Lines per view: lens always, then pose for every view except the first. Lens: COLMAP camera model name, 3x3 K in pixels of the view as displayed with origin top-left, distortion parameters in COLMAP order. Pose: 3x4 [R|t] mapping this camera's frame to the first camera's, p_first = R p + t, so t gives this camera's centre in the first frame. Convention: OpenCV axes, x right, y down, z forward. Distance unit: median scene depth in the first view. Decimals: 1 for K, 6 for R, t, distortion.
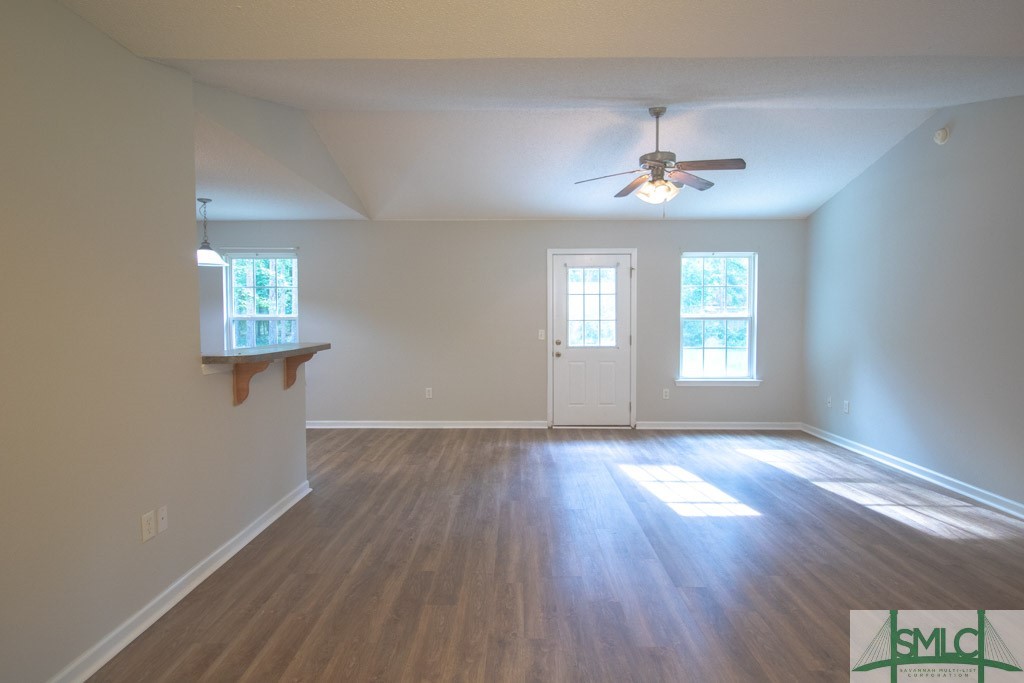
lens RADIAL K [[567.8, 0, 510.8], [0, 567.8, 336.3], [0, 0, 1]] dist [0.000728, 0.000040]
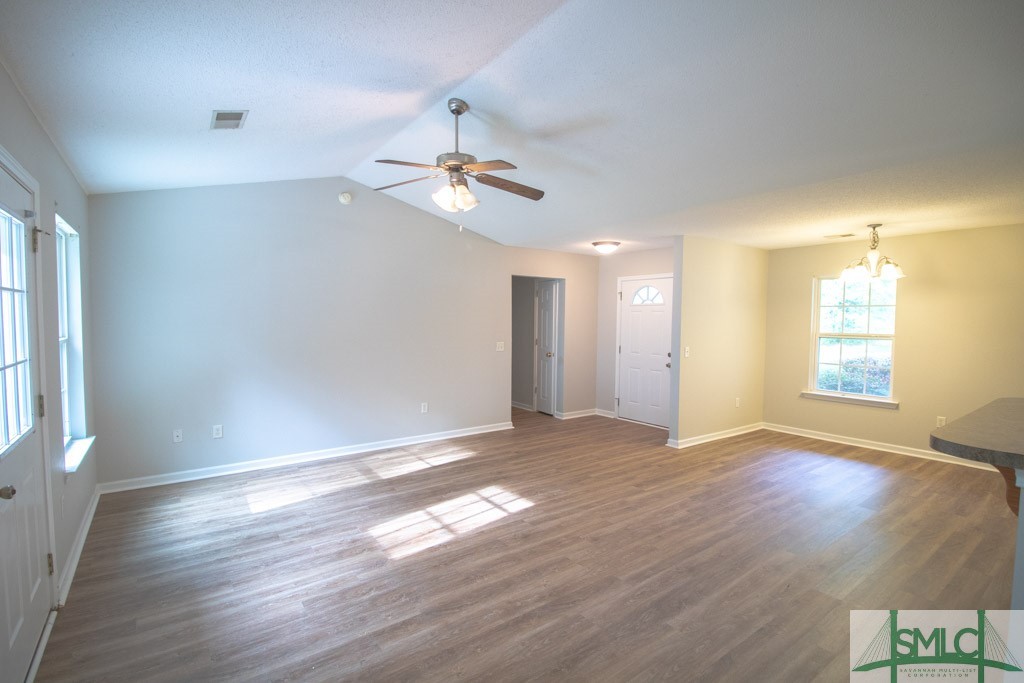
lens RADIAL K [[472.5, 0, 512.0], [0, 472.5, 341.5], [0, 0, 1]] dist [-0.012131, -0.000384]
pose [[-0.603162, -0.042784, 0.796470, -0.261125], [0.021546, 0.997322, 0.069890, -0.056356], [-0.797327, 0.059315, -0.600625, 0.944615]]
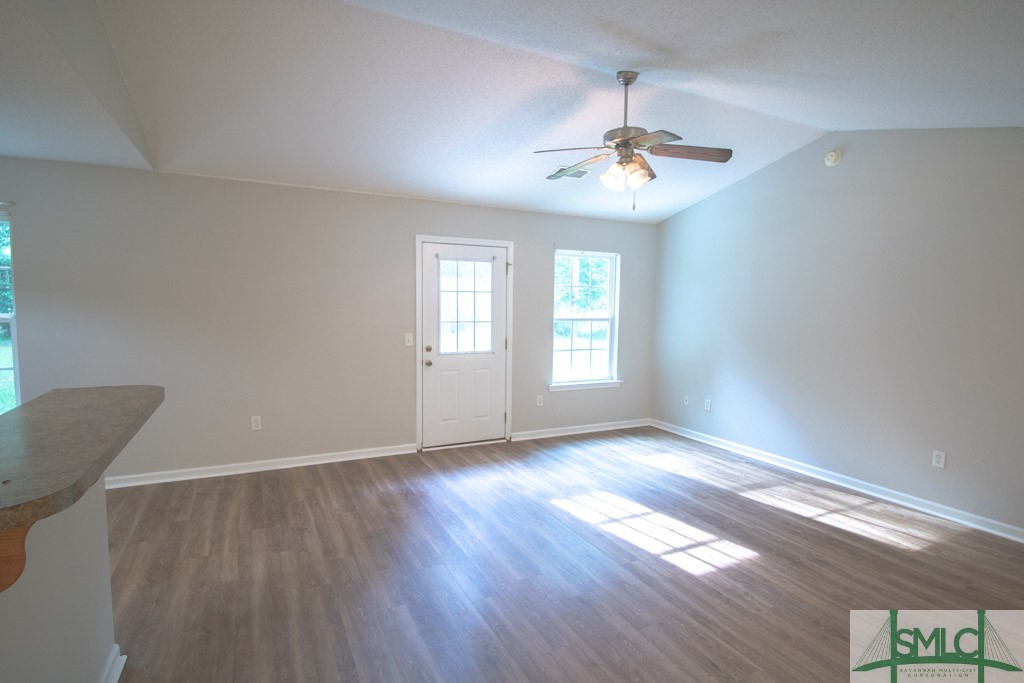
lens RADIAL K [[520.6, 0, 512.0], [0, 520.6, 341.5], [0, 0, 1]] dist [-0.002684, -0.000456]
pose [[0.886896, -0.020359, 0.461520, -0.163517], [-0.000087, 0.999021, 0.044236, -0.034163], [-0.461969, -0.039273, 0.886026, 0.272535]]
